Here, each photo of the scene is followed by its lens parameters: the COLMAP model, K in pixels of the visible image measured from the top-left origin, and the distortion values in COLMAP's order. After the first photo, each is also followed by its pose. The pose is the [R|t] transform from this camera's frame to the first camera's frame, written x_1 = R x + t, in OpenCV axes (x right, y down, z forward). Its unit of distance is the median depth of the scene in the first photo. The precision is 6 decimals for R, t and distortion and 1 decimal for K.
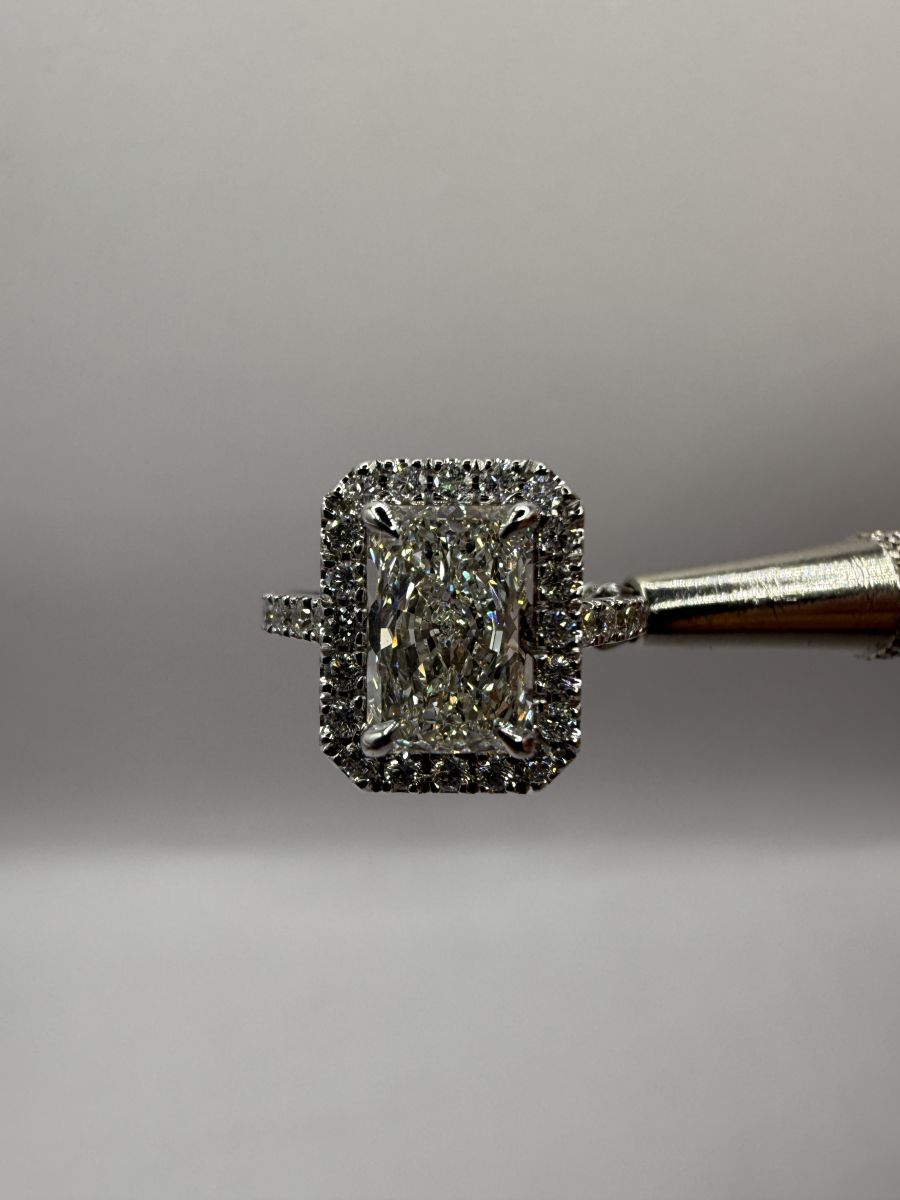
lens RADIAL K [[886.0, 0, 450.0], [0, 886.0, 600.0], [0, 0, 1]] dist [0.004729, -0.003364]
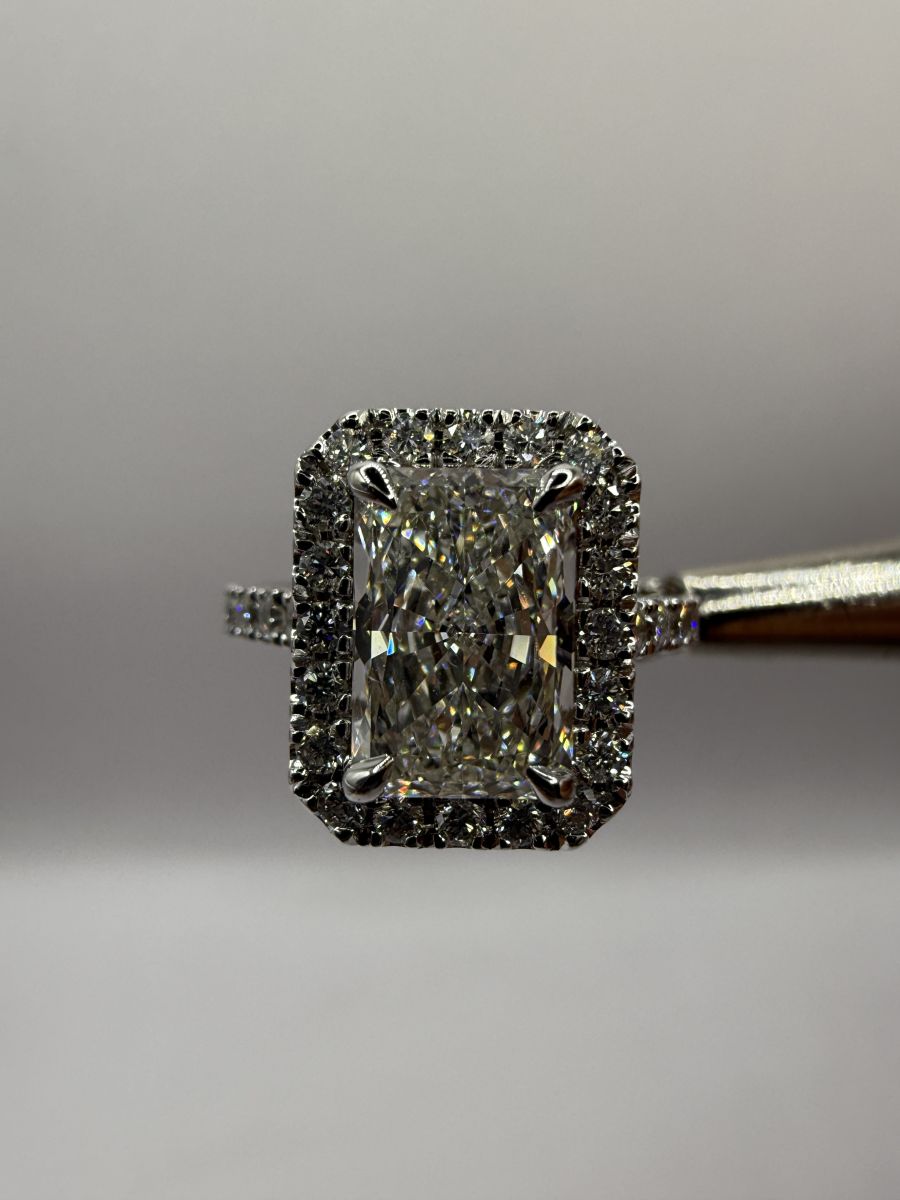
lens RADIAL K [[886.0, 0, 450.0], [0, 886.0, 600.0], [0, 0, 1]] dist [0.004729, -0.003364]
pose [[0.999843, 0.012239, 0.012802, -0.020834], [-0.012168, 0.999910, -0.005642, 0.009174], [-0.012870, 0.005486, 0.999902, 0.240859]]
